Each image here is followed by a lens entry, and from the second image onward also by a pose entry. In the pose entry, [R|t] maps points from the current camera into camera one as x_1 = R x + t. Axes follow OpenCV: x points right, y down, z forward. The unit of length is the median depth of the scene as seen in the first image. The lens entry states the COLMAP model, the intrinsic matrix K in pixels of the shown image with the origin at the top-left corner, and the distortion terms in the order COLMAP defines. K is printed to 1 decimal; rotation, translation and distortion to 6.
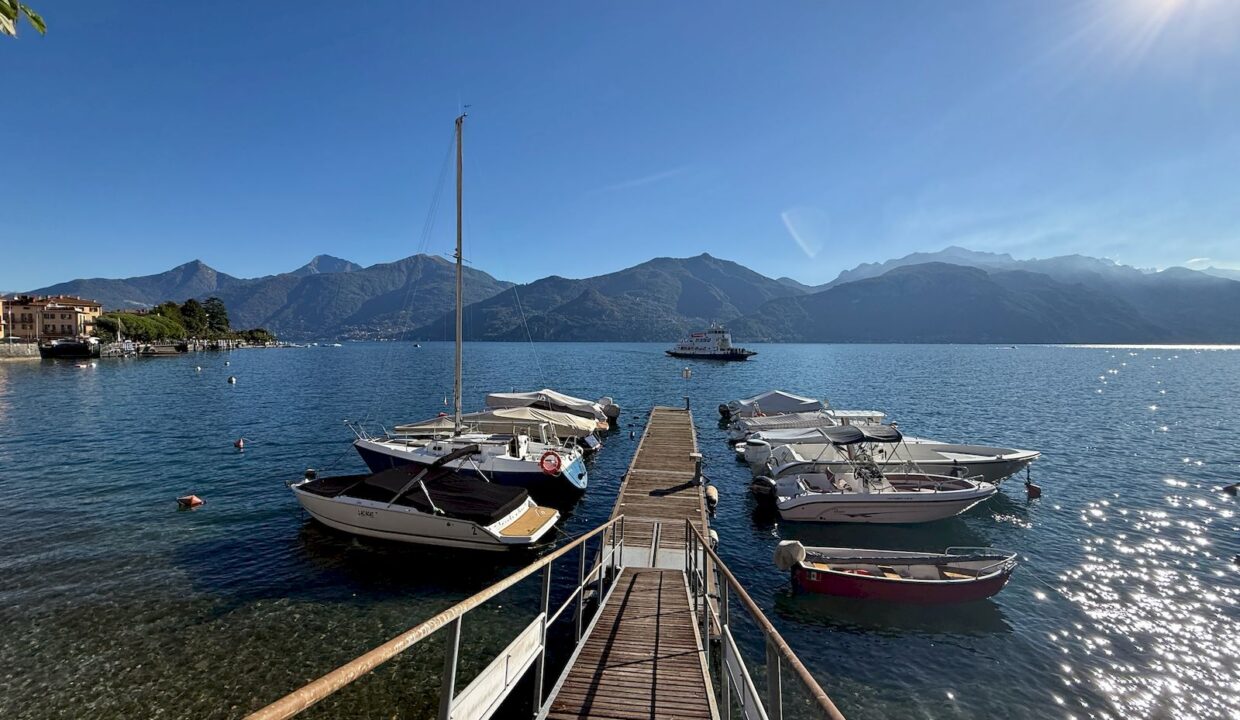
lens RADIAL K [[505.3, 0, 615.1], [0, 505.3, 357.1], [0, 0, 1]] dist [0.000227, 0.000039]
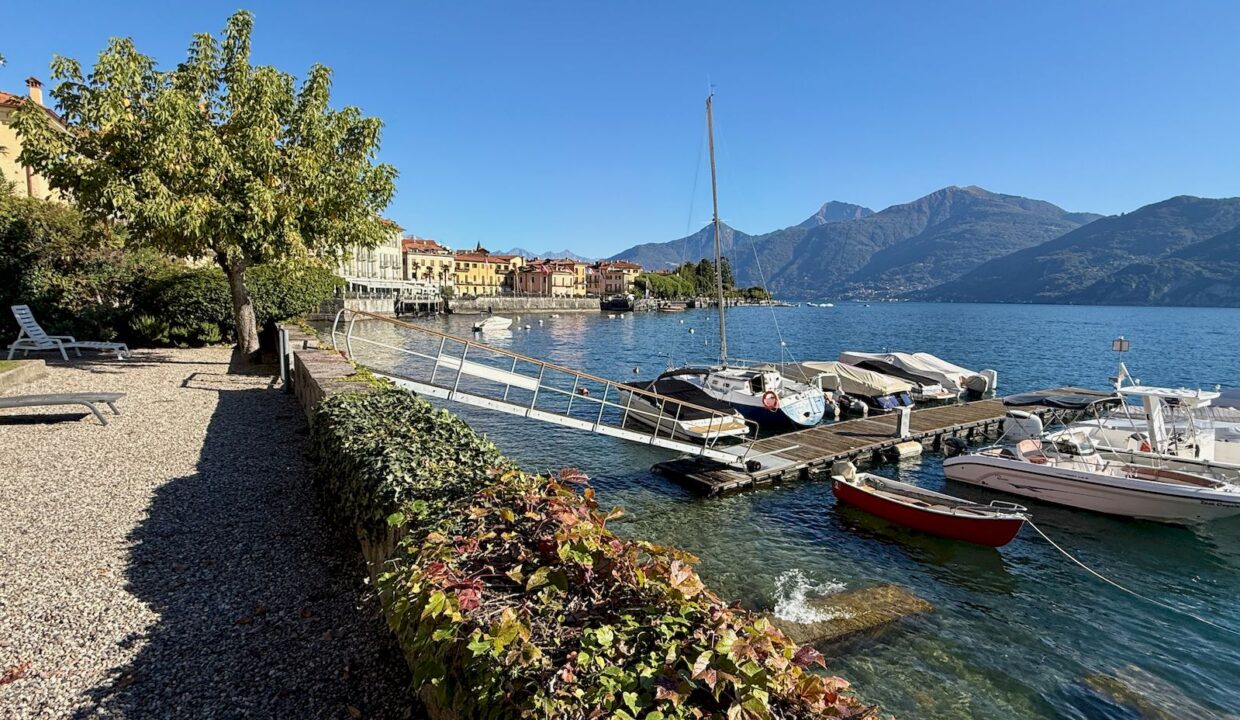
lens RADIAL K [[622.7, 0, 620.0], [0, 622.7, 360.0], [0, 0, 1]] dist [0.003415, -0.000110]
pose [[0.666901, 0.083061, -0.740502, 0.065975], [-0.037225, 0.996241, 0.078222, 0.001906], [0.744216, -0.024601, 0.667486, -0.023312]]
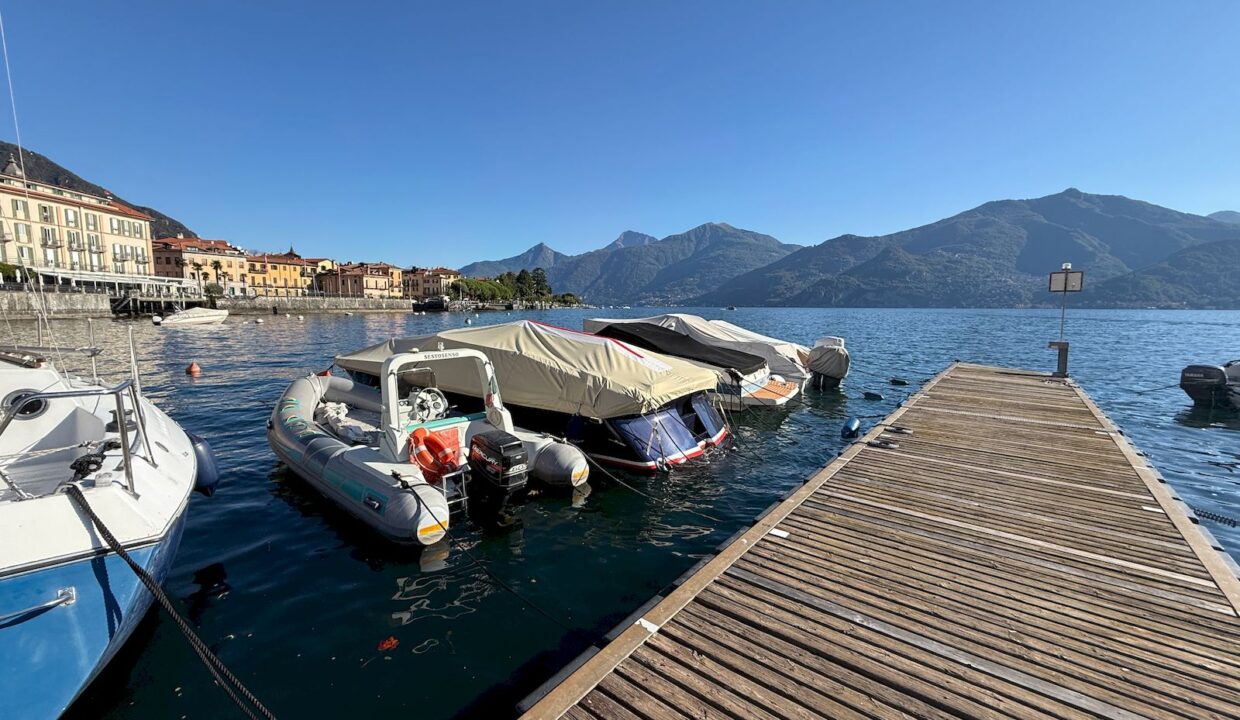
lens RADIAL K [[501.7, 0, 612.9], [0, 501.7, 360.2], [0, 0, 1]] dist [0.001182, 0.000293]
pose [[0.853203, 0.055897, -0.518575, 0.010277], [-0.017188, 0.996714, 0.079155, 0.013926], [0.521295, -0.058622, 0.851361, 0.102133]]
